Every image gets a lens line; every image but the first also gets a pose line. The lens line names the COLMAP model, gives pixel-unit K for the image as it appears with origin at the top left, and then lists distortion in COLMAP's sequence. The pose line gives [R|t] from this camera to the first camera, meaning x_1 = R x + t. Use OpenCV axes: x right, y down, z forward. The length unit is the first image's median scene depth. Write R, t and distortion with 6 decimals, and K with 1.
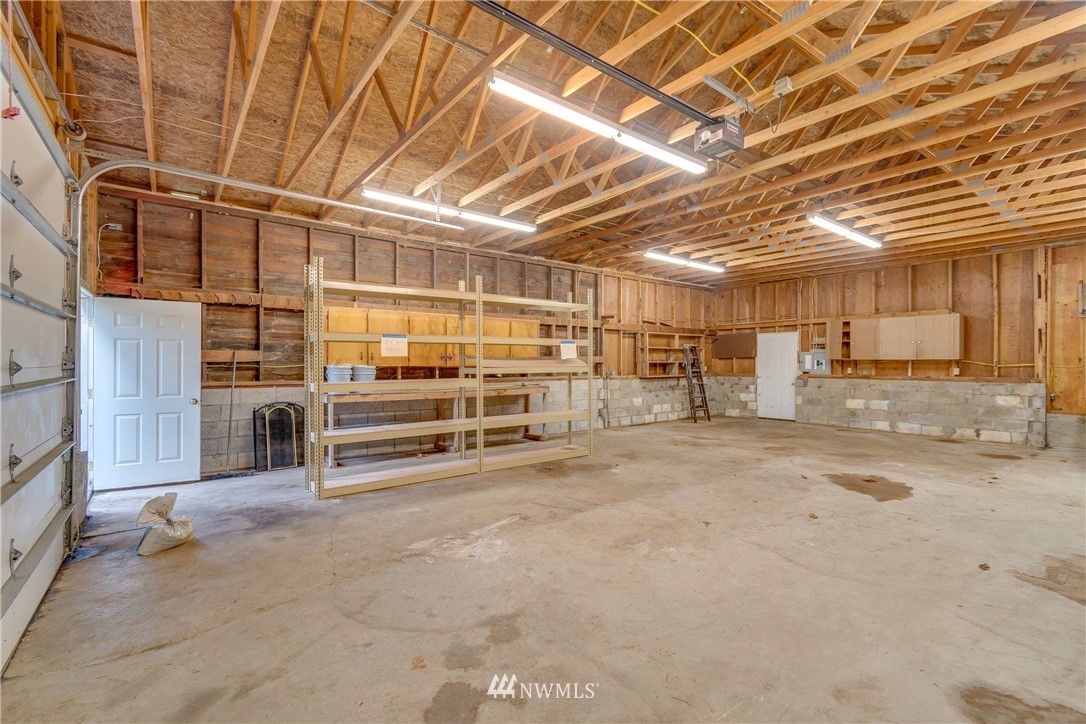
lens RADIAL K [[478.6, 0, 540.1], [0, 478.6, 360.5], [0, 0, 1]] dist [0.000984, -0.000496]
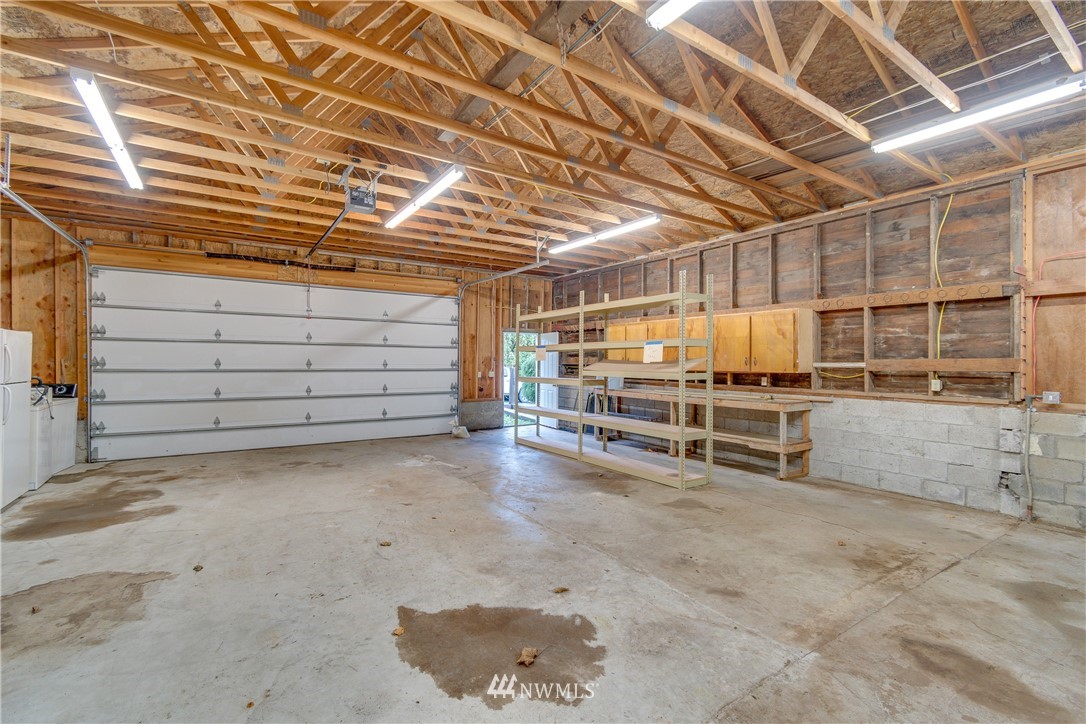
lens RADIAL K [[478.6, 0, 543.8], [0, 478.6, 362.1], [0, 0, 1]] dist [0.000984, -0.000496]
pose [[-0.061896, -0.001916, -0.998081, 0.816443], [-0.007430, 0.999971, -0.001459, -0.001714], [0.998055, 0.007326, -0.061909, 0.771882]]
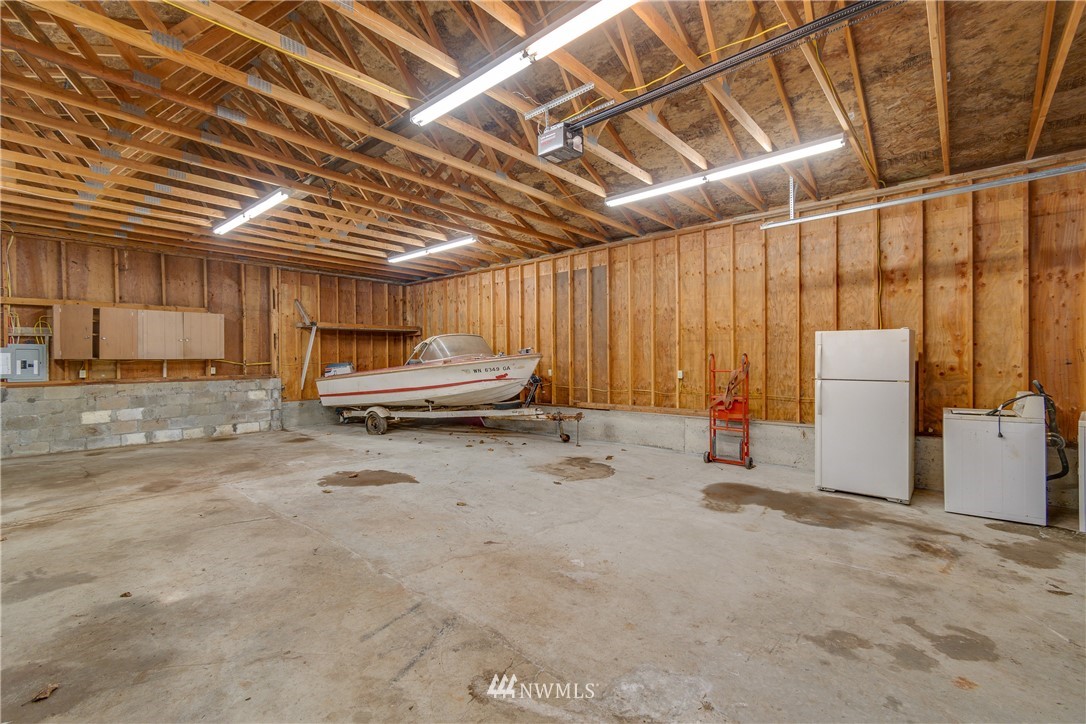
lens RADIAL K [[478.6, 0, 542.8], [0, 478.6, 360.8], [0, 0, 1]] dist [0.000984, -0.000496]
pose [[-0.194148, -0.006235, 0.980952, -0.301672], [0.003768, 0.999968, 0.007102, -0.003058], [-0.980965, 0.005075, -0.194118, 0.594241]]
